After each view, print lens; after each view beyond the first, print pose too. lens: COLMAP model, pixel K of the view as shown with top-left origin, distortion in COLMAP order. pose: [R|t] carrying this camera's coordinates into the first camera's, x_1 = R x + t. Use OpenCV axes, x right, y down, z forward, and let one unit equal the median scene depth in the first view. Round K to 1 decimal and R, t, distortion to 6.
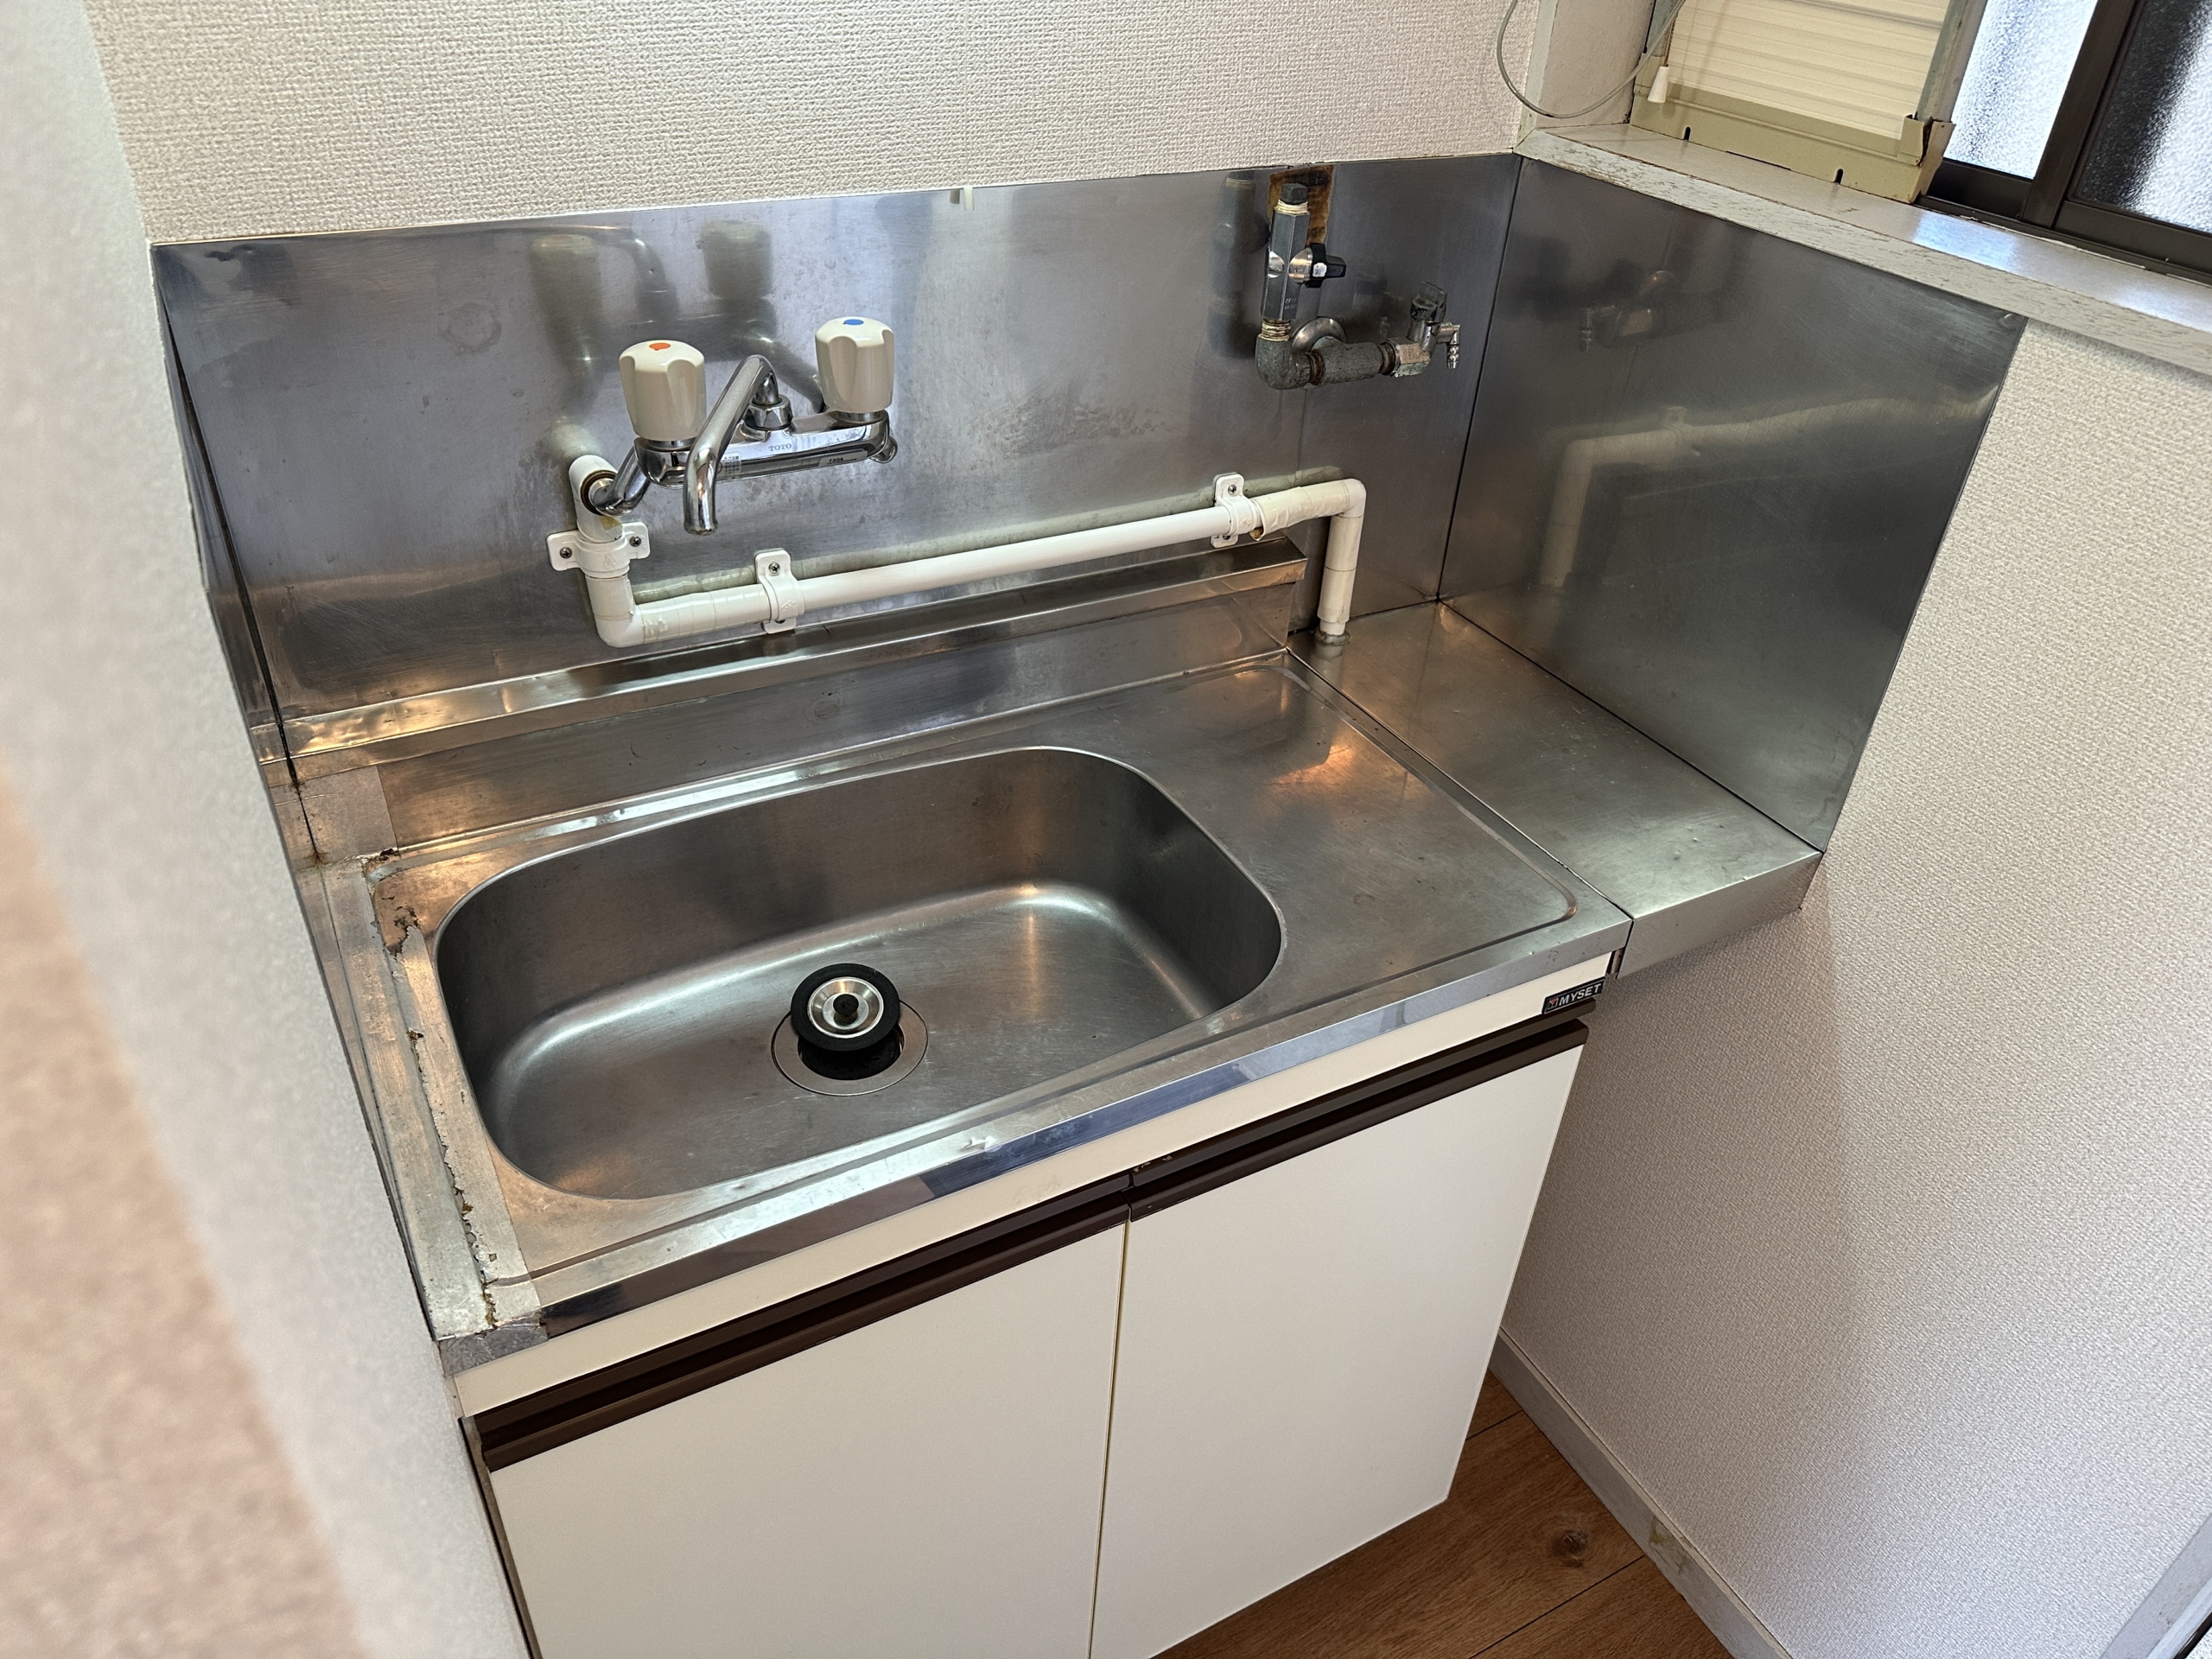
lens RADIAL K [[1588.9, 0, 1104.7], [0, 1588.9, 843.5], [0, 0, 1]] dist [0.142675, -0.233600]
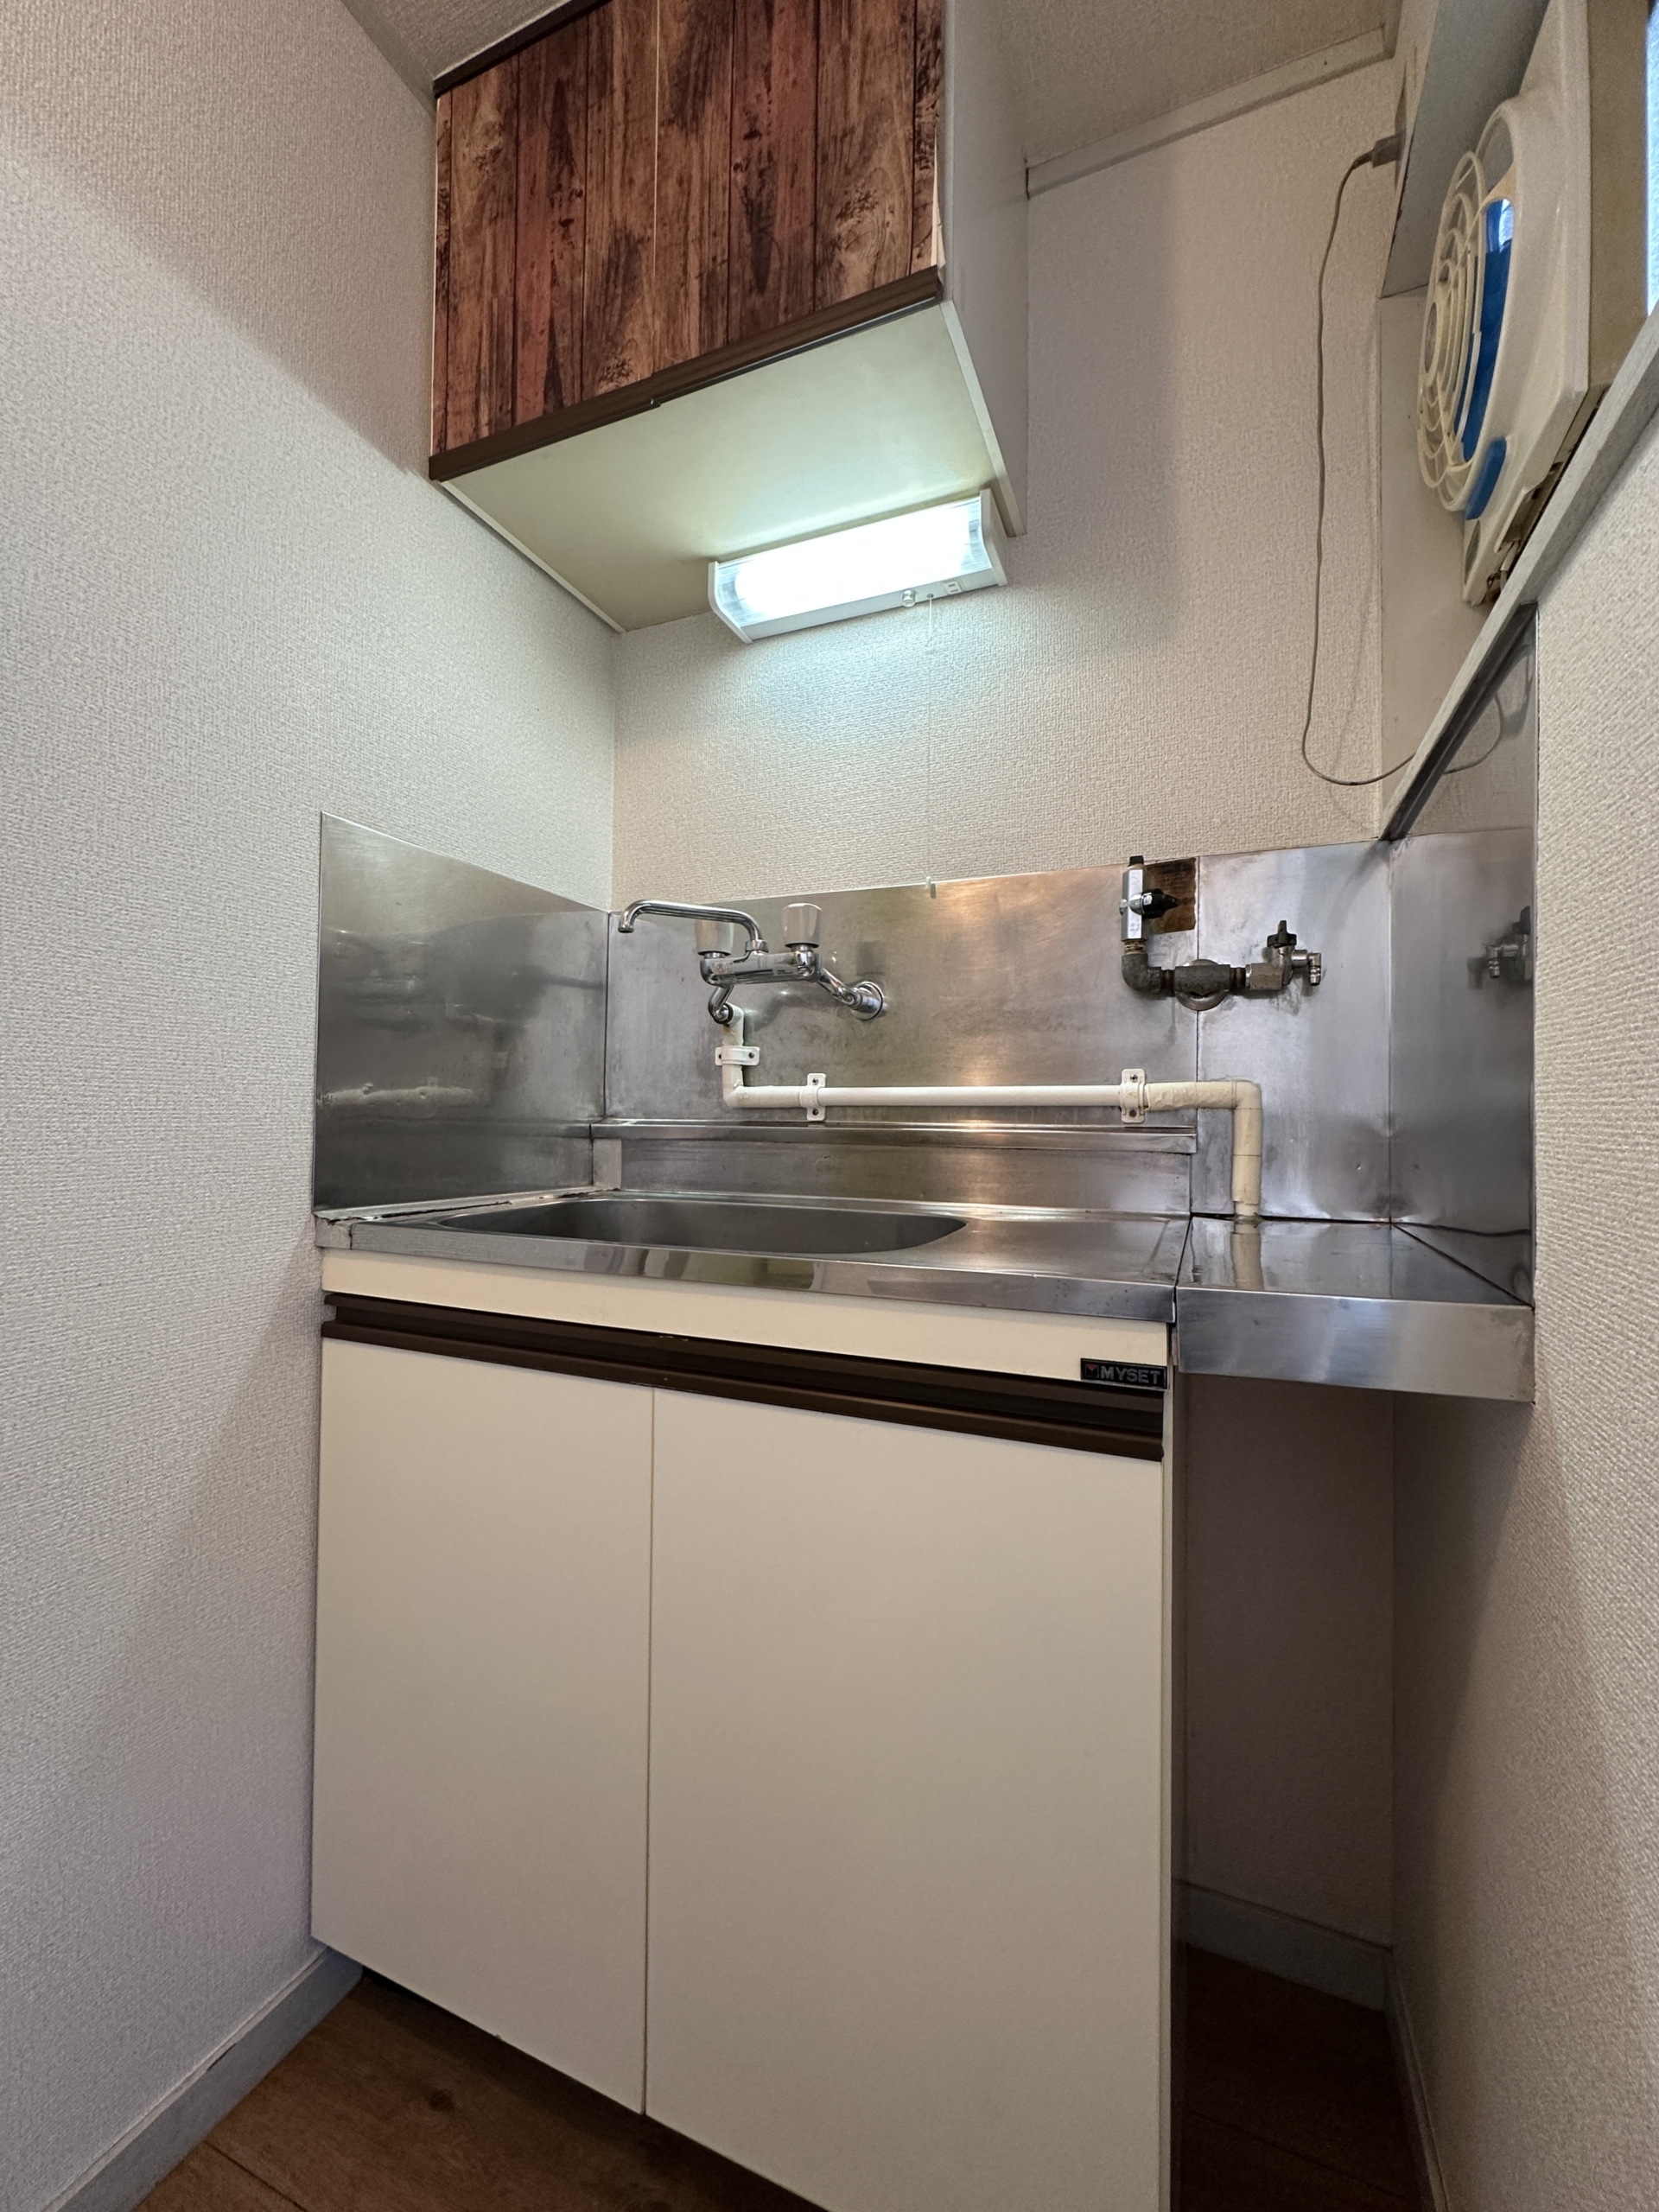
lens RADIAL K [[914.0, 0, 829.5], [0, 914.0, 1106.0], [0, 0, 1]] dist [0.000895, 0.000119]
pose [[0.611564, -0.062804, -0.788698, 0.620607], [-0.432007, 0.808623, -0.399373, 0.256503], [0.662842, 0.584966, 0.467393, 0.560680]]
